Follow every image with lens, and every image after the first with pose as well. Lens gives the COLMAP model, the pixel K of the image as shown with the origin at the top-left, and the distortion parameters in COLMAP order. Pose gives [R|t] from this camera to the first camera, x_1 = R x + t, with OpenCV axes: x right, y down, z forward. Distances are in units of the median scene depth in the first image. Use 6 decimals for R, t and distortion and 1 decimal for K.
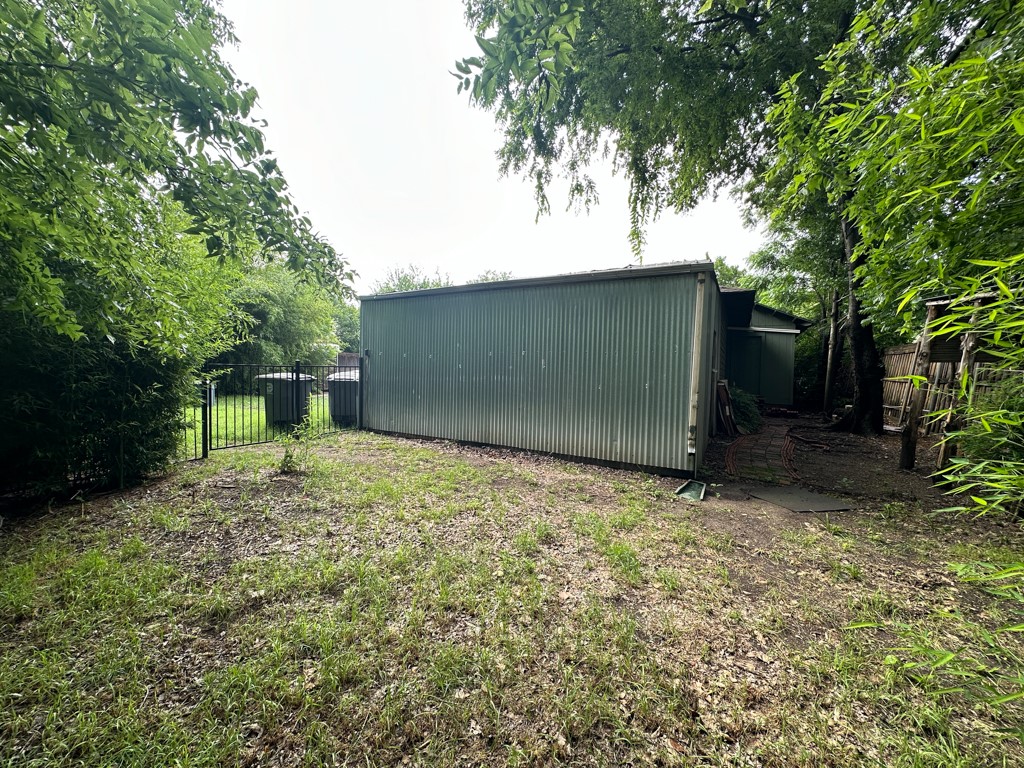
lens RADIAL K [[406.7, 0, 510.1], [0, 406.7, 382.7], [0, 0, 1]] dist [-0.003662, 0.000244]
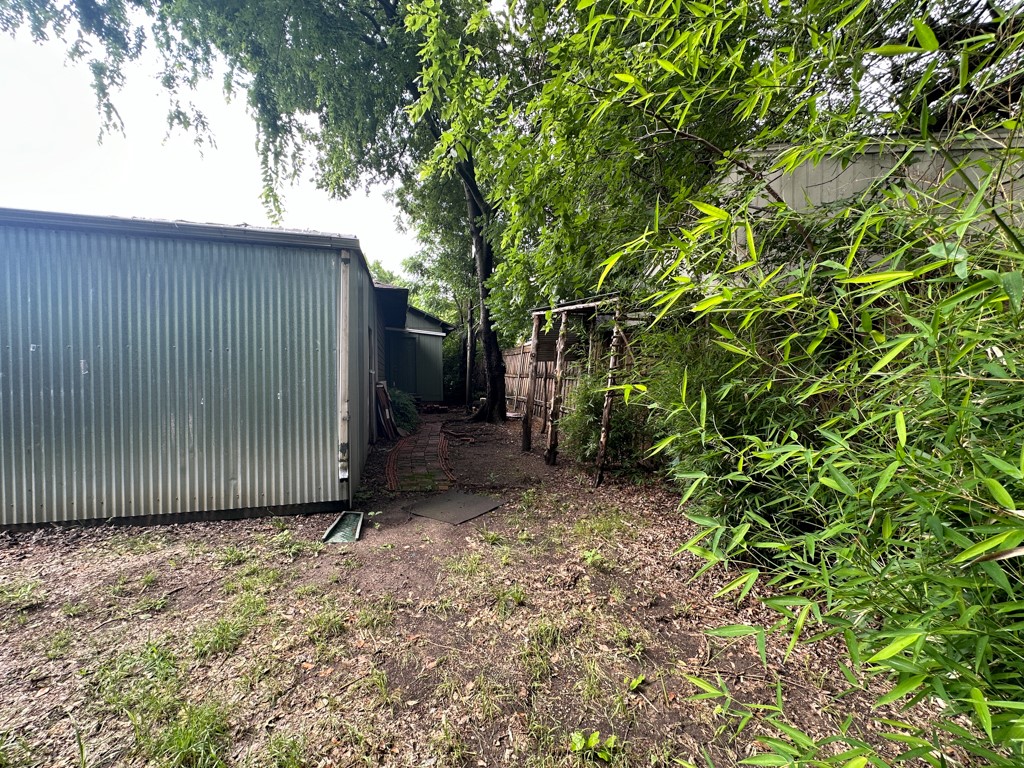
lens RADIAL K [[406.7, 0, 510.1], [0, 406.7, 382.7], [0, 0, 1]] dist [-0.003662, 0.000244]
pose [[0.711676, -0.040773, 0.701324, 0.094101], [0.041275, 0.999017, 0.016196, -0.007871], [-0.701294, 0.017421, 0.712659, 0.150746]]
